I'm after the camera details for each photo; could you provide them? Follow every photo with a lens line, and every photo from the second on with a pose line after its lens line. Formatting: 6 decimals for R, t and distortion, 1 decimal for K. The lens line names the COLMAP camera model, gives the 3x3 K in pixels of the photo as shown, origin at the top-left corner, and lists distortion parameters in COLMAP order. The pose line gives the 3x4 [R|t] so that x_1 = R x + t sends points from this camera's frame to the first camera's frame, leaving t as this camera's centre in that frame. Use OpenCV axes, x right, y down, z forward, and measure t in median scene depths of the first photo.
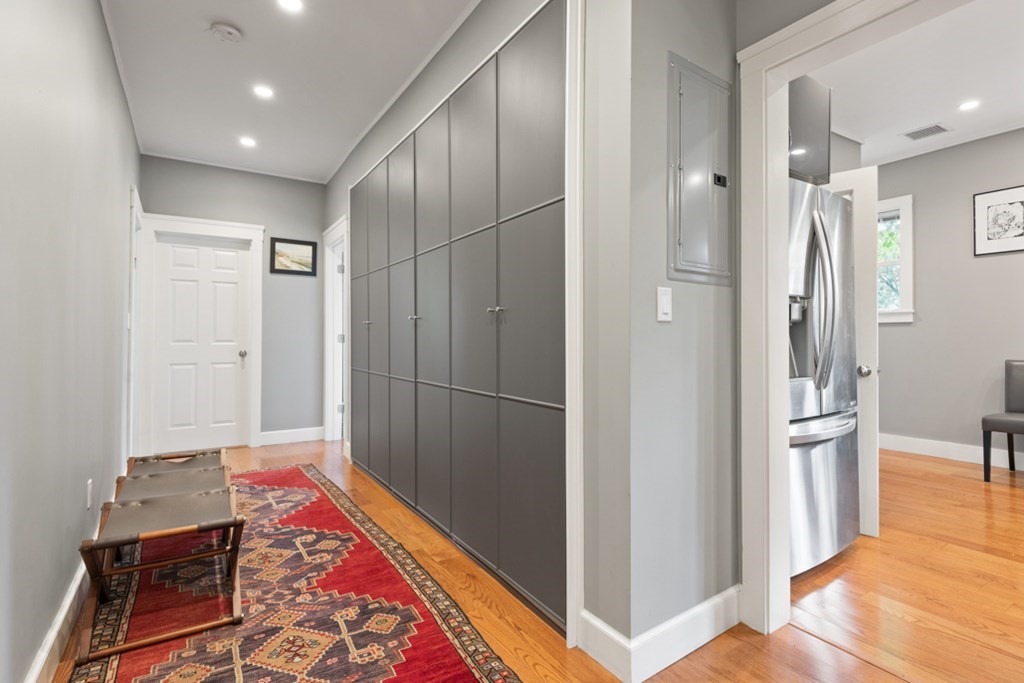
lens RADIAL K [[482.6, 0, 506.6], [0, 482.6, 332.7], [0, 0, 1]] dist [0.009298, -0.001279]
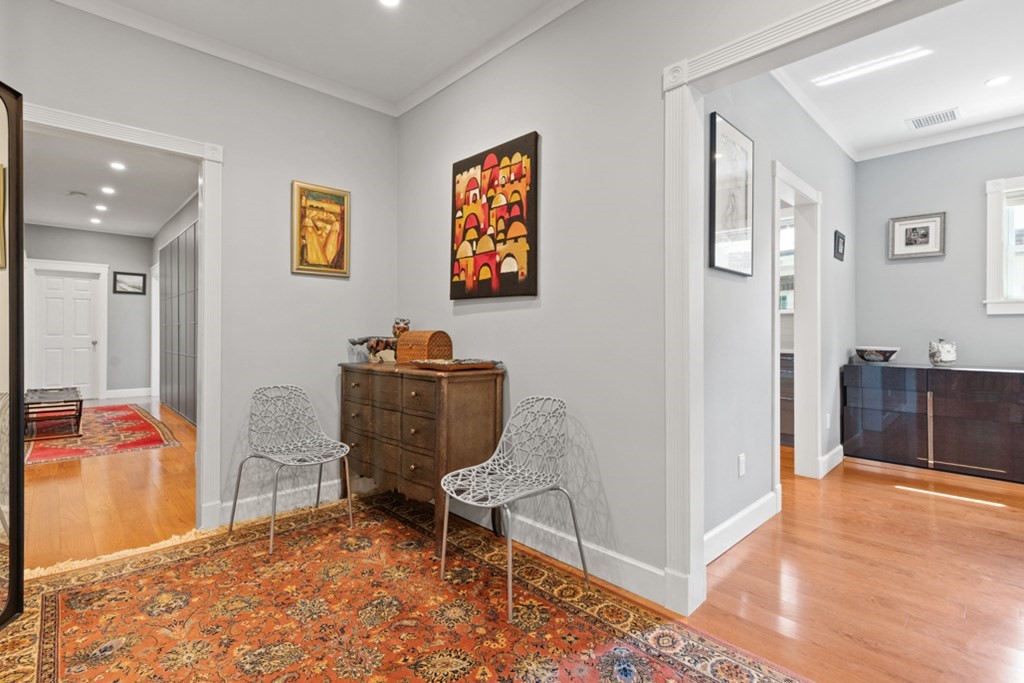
lens RADIAL K [[482.6, 0, 495.1], [0, 482.6, 326.6], [0, 0, 1]] dist [0.009298, -0.001279]
pose [[0.986916, 0.001159, 0.161233, 0.523549], [-0.001177, 0.999999, 0.000013, -0.011688], [-0.161232, -0.000203, 0.986916, -0.831431]]
